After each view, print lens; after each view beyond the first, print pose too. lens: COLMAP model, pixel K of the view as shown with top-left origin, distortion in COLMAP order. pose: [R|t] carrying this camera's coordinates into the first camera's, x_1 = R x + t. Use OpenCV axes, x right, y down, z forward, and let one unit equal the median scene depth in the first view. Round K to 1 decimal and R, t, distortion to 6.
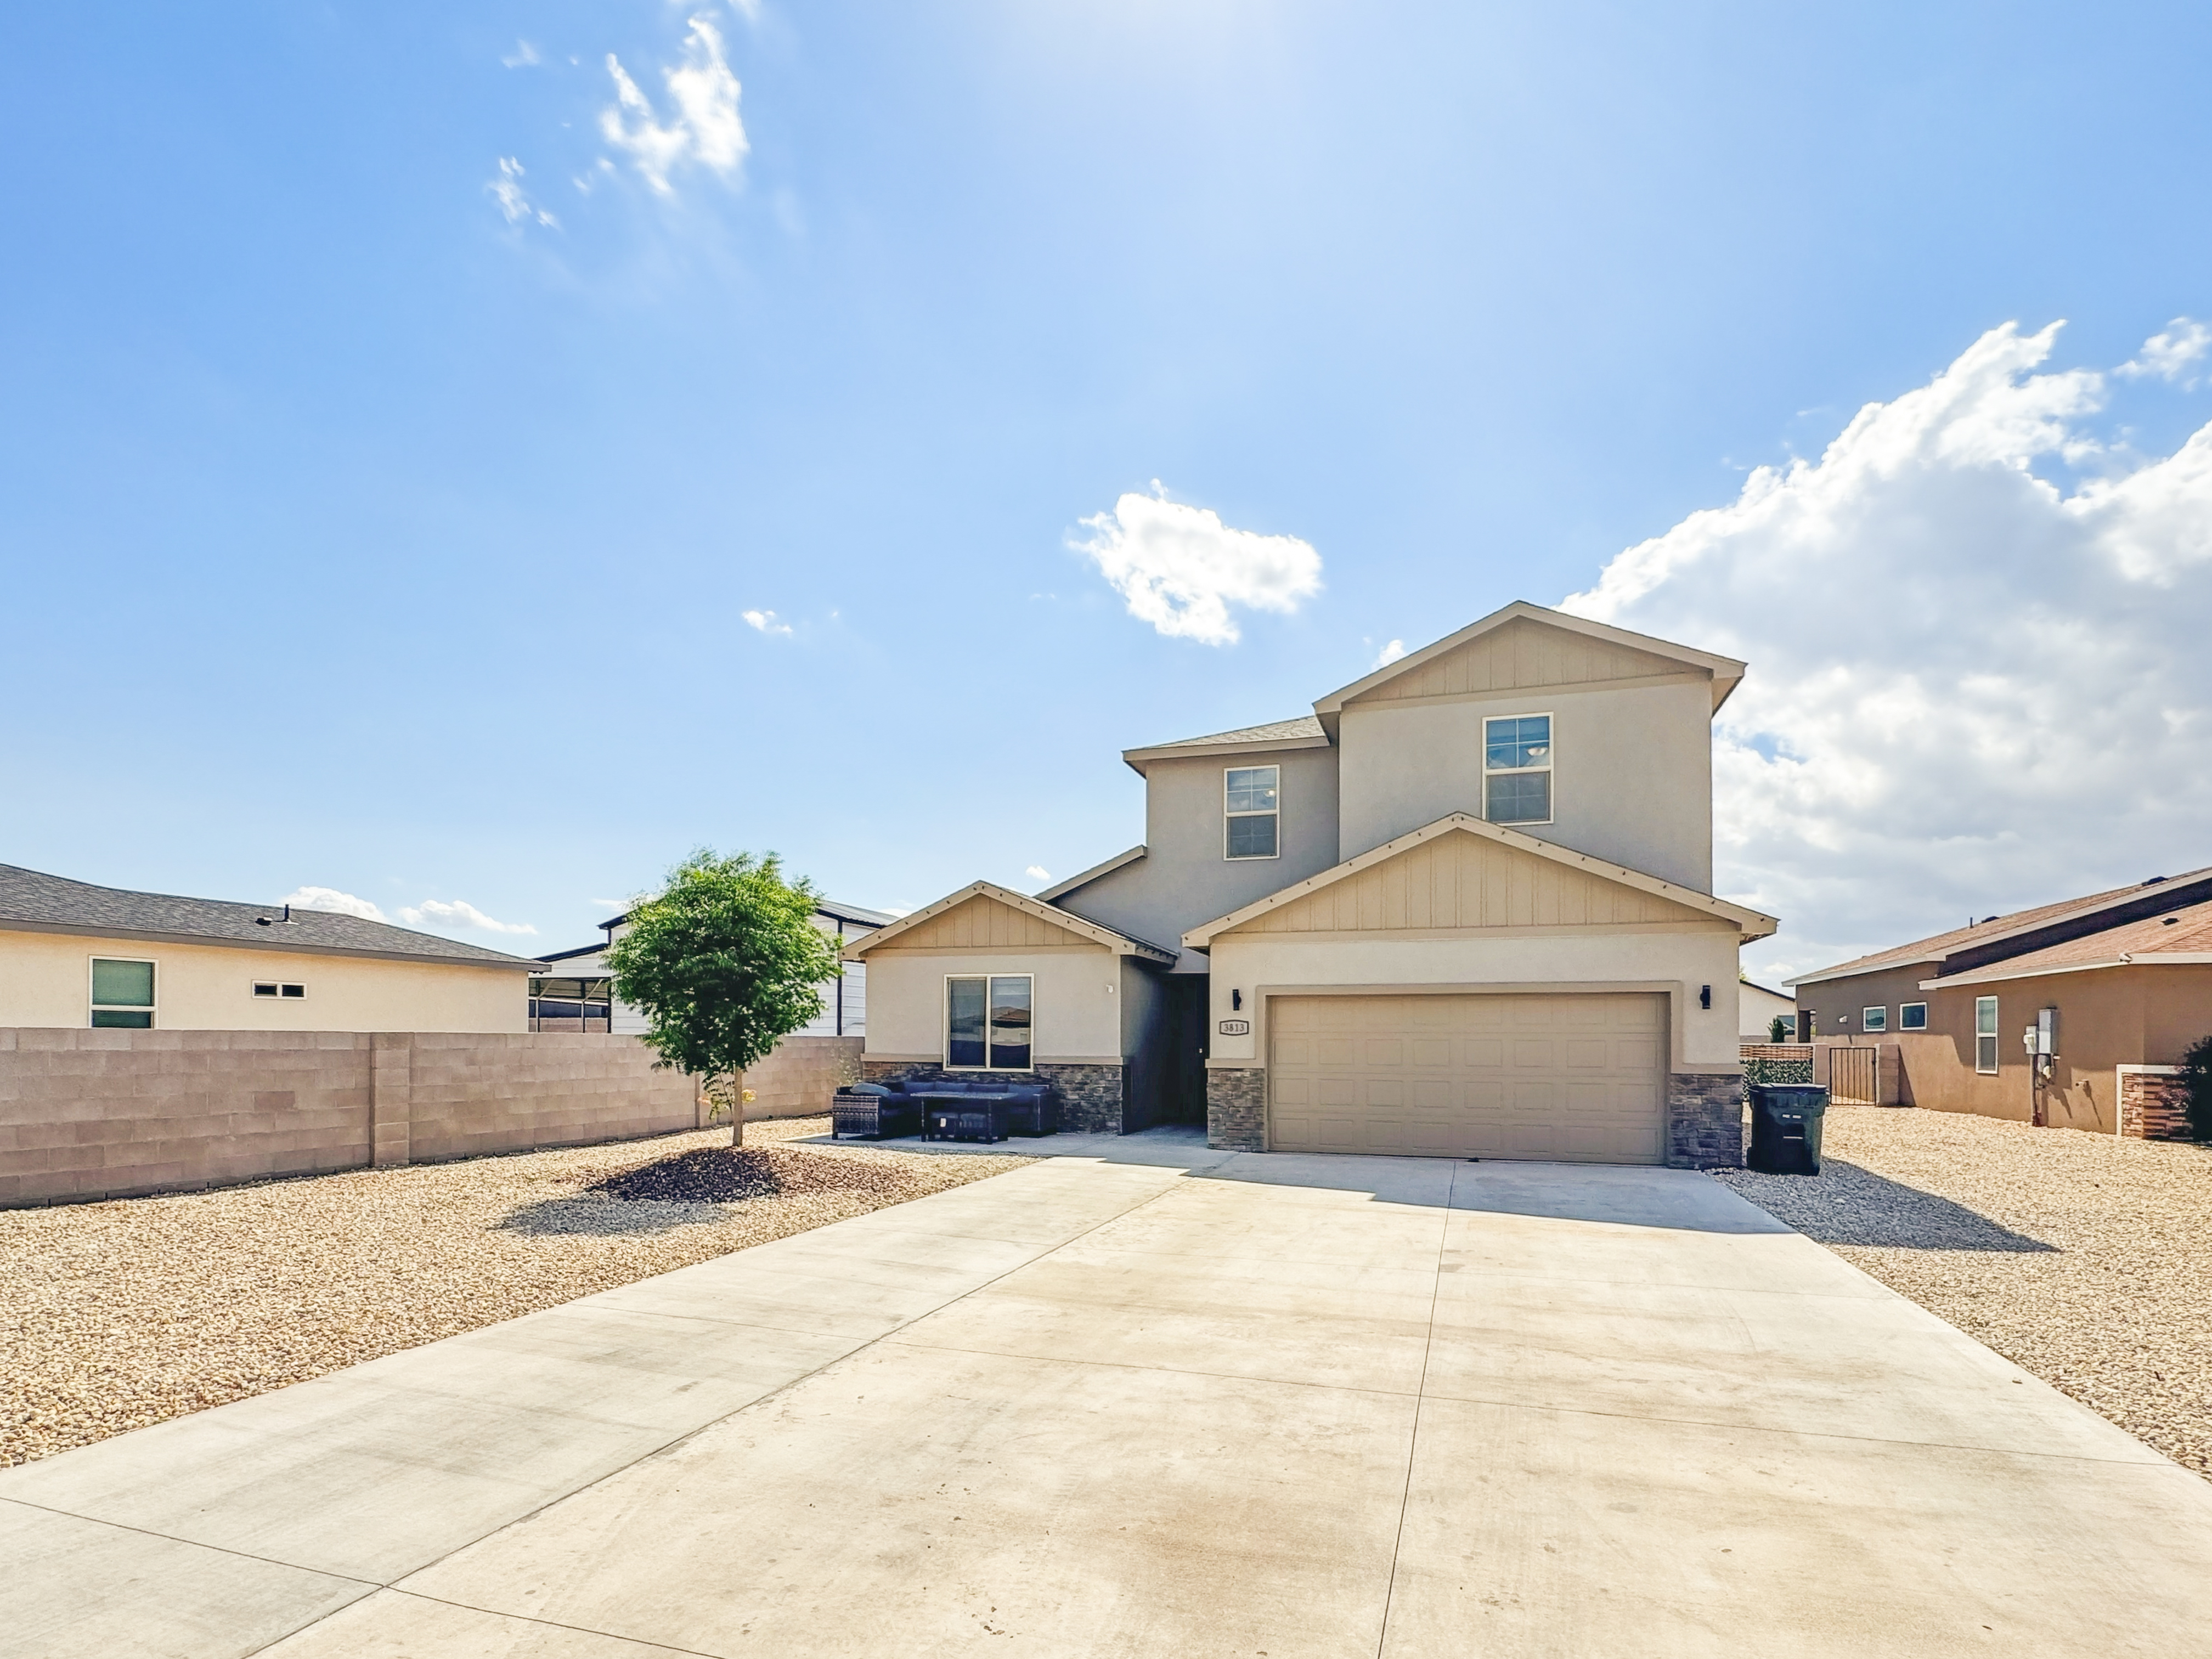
lens RADIAL K [[1134.9, 0, 1195.9], [0, 1134.9, 685.7], [0, 0, 1]] dist [-0.001042, -0.000172]
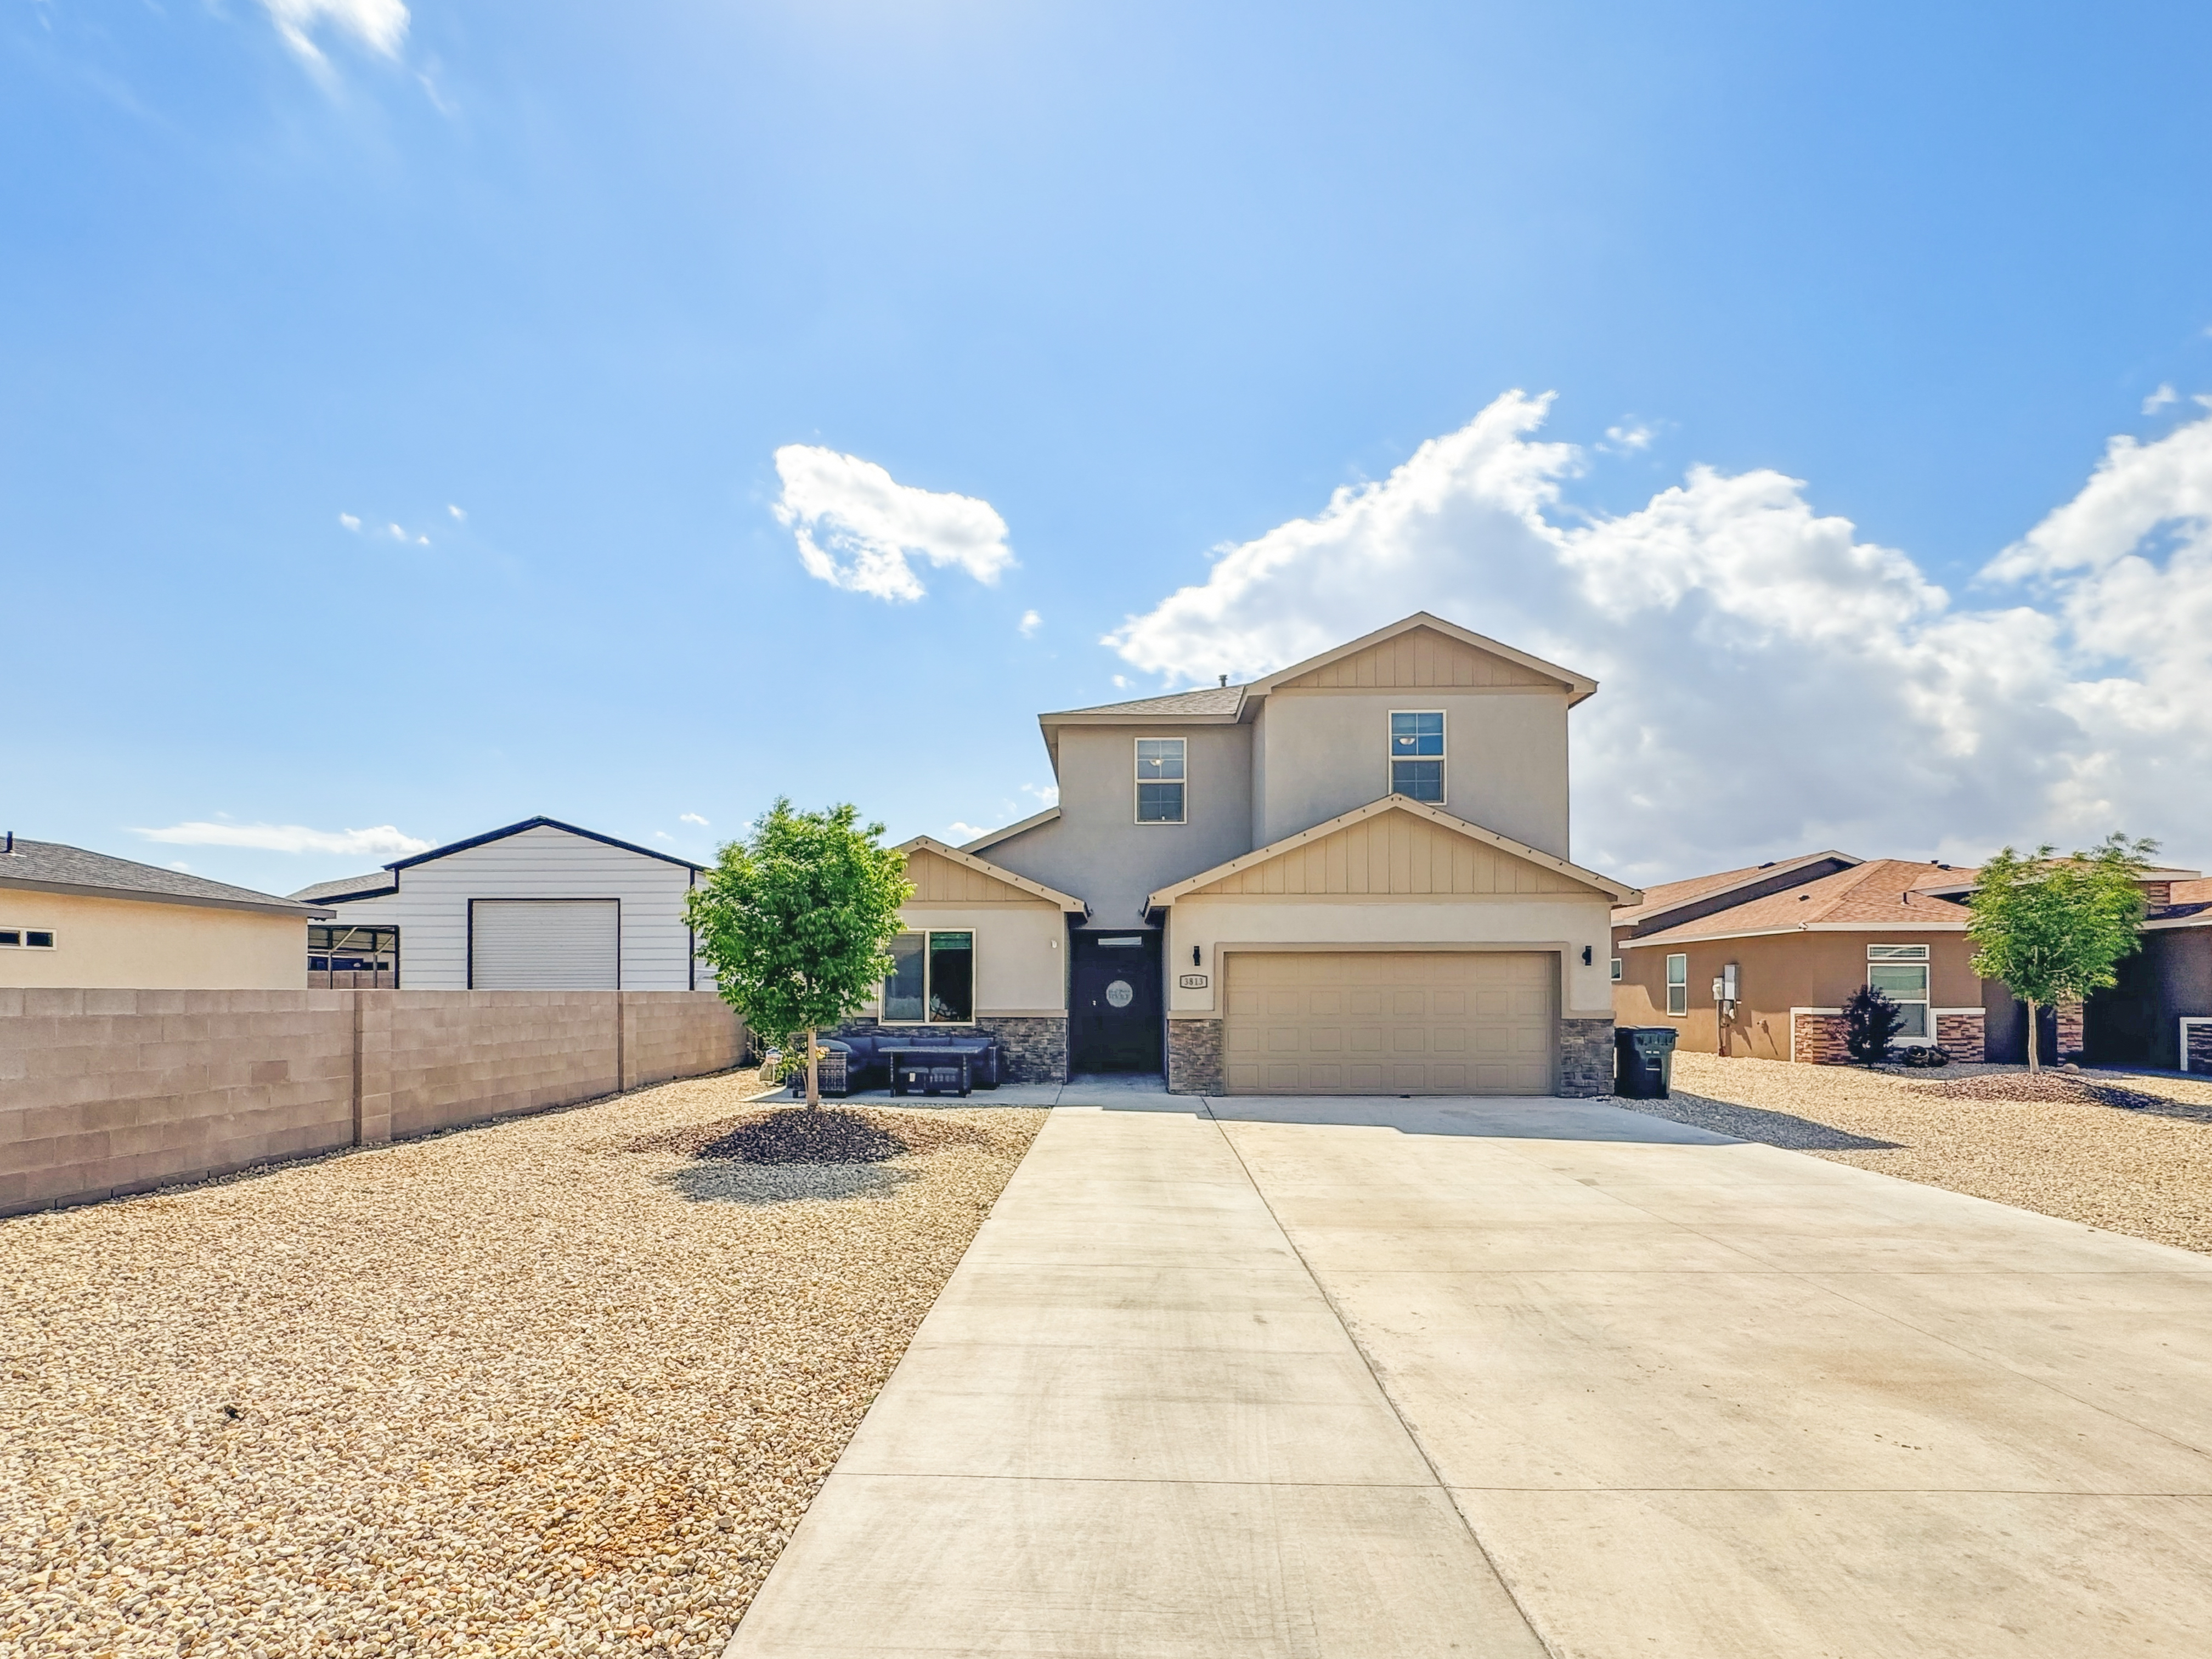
lens RADIAL K [[1107.1, 0, 1097.0], [0, 1107.1, 615.9], [0, 0, 1]] dist [-0.000428, -0.000180]
pose [[0.950964, 0.094091, 0.294644, -0.398869], [-0.087157, 0.995522, -0.036610, -0.000649], [-0.296769, 0.009134, 0.954906, 0.010670]]
